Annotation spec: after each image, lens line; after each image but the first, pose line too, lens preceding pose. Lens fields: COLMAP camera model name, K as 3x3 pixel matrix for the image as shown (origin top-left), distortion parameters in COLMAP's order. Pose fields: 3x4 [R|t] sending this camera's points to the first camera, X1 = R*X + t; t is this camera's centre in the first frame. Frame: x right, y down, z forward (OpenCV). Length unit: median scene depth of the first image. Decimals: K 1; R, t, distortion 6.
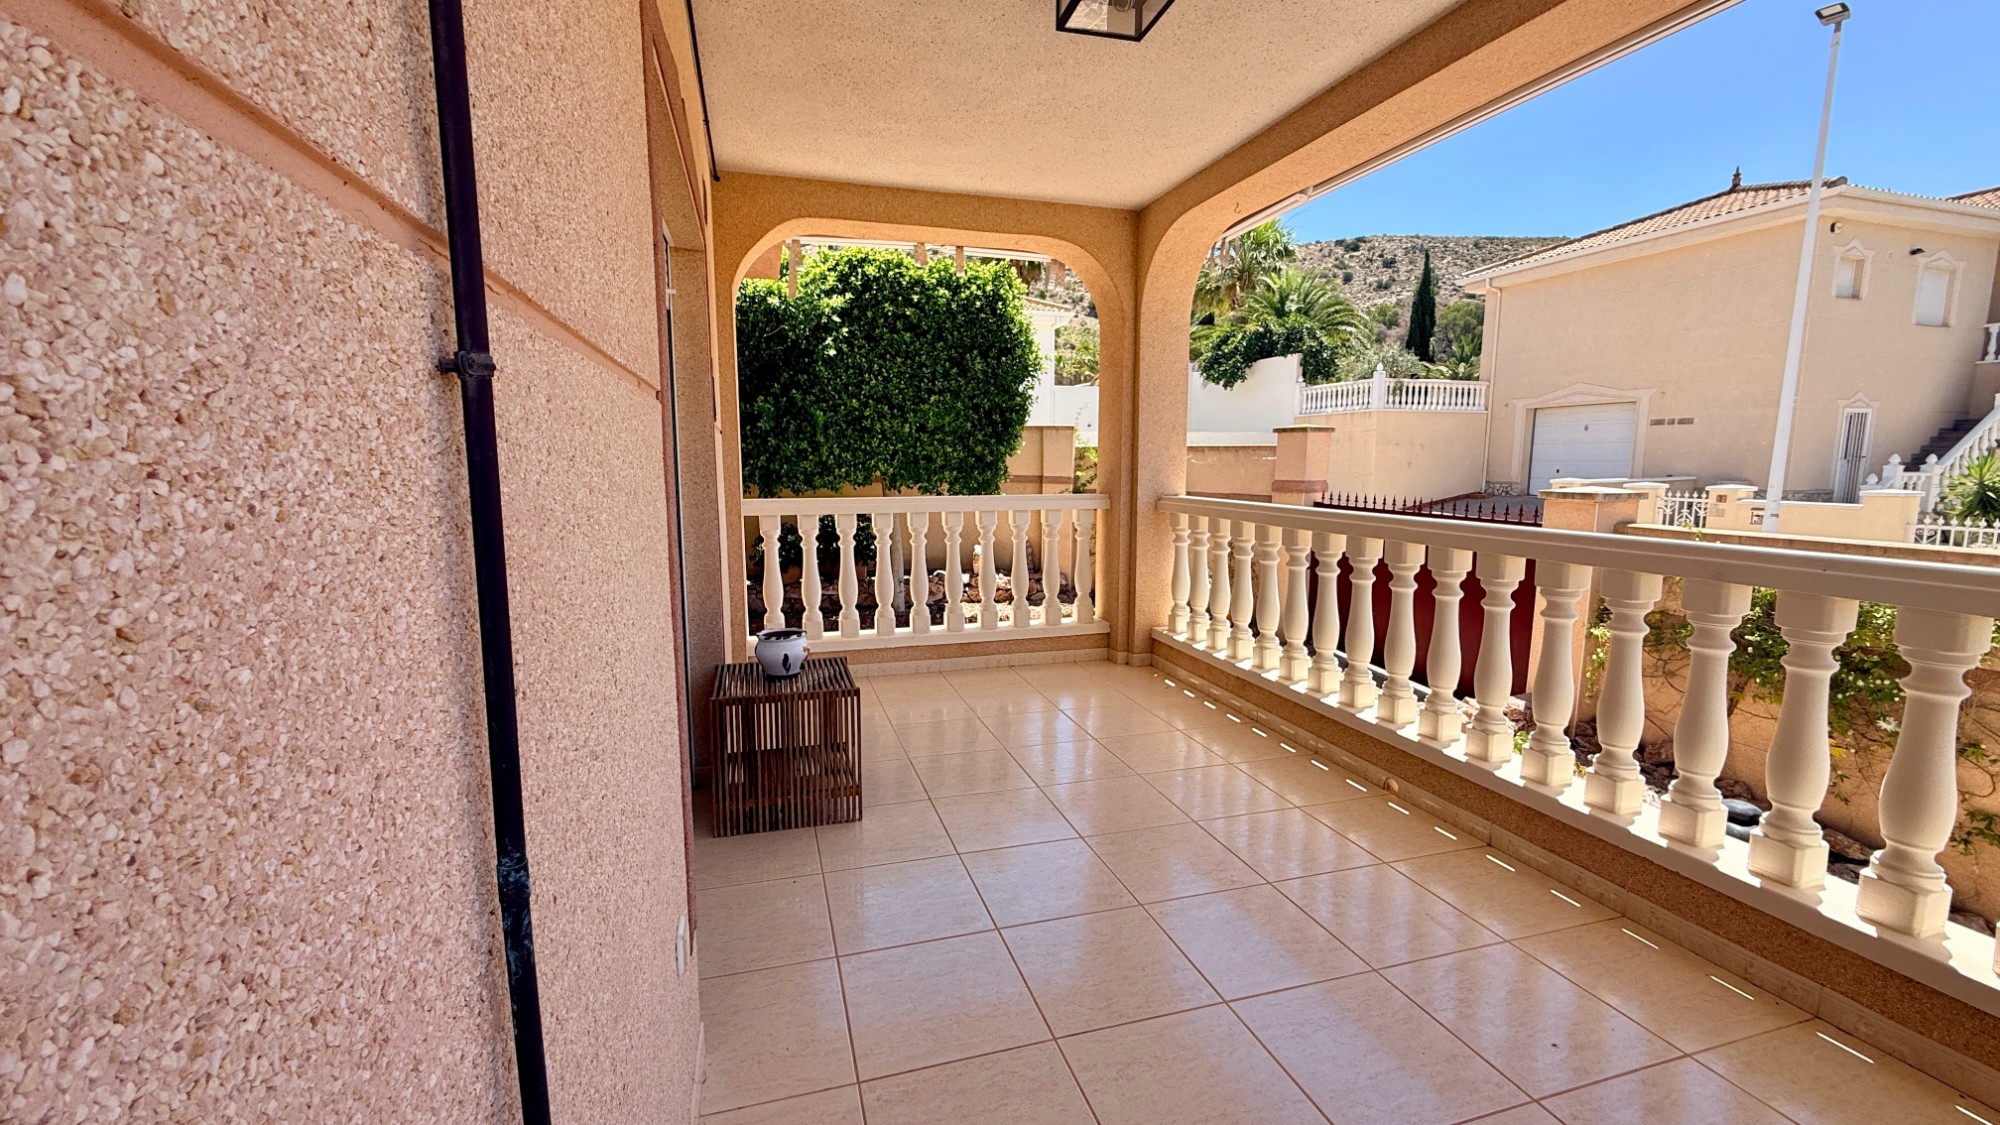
lens RADIAL K [[794.1, 0, 999.6], [0, 794.1, 563.5], [0, 0, 1]] dist [0.000719, -0.000278]
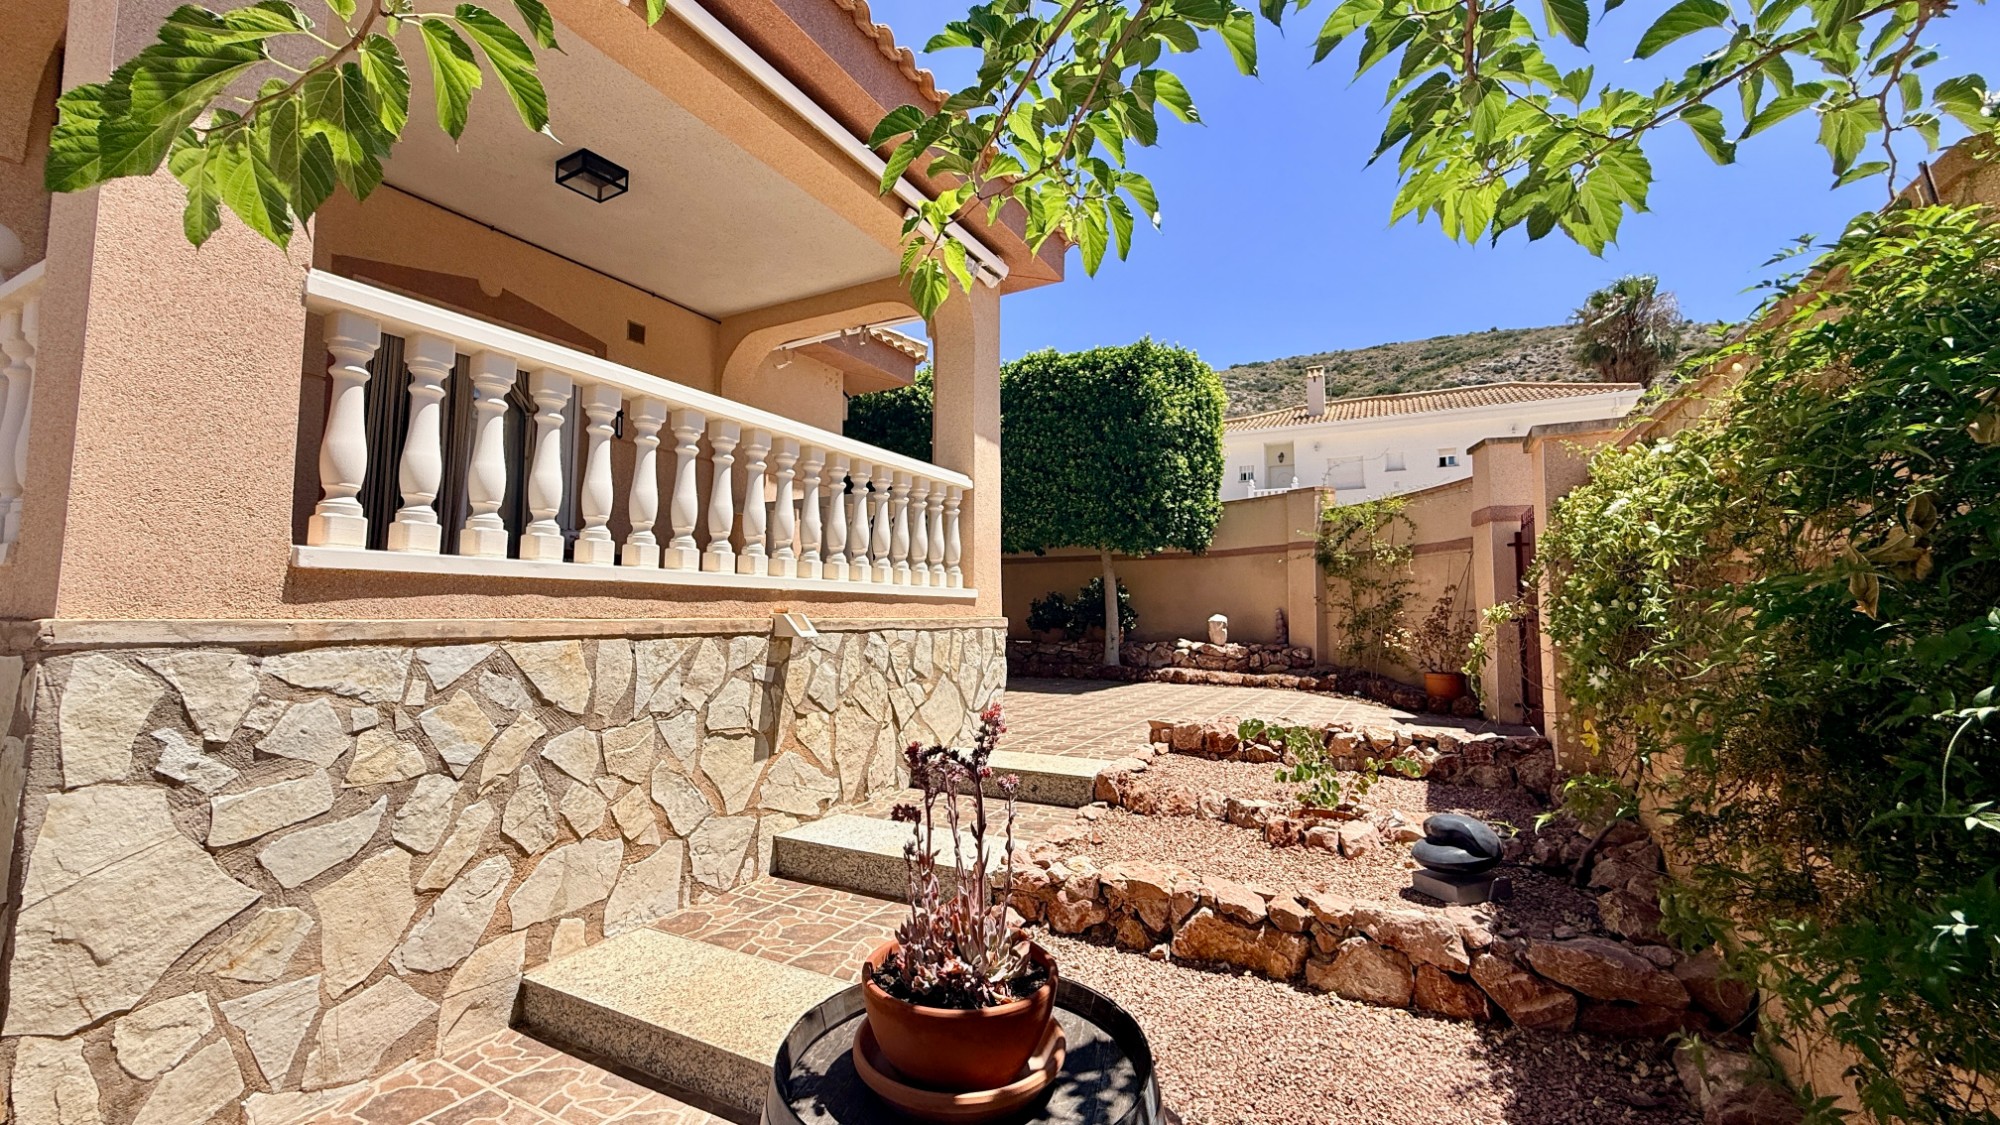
lens RADIAL K [[794.1, 0, 1006.8], [0, 794.1, 553.2], [0, 0, 1]] dist [0.000719, -0.000278]
pose [[0.710601, -0.057311, -0.701257, 0.256792], [-0.095393, 0.979627, -0.176724, 0.053766], [0.697099, 0.192475, 0.690657, 0.063083]]
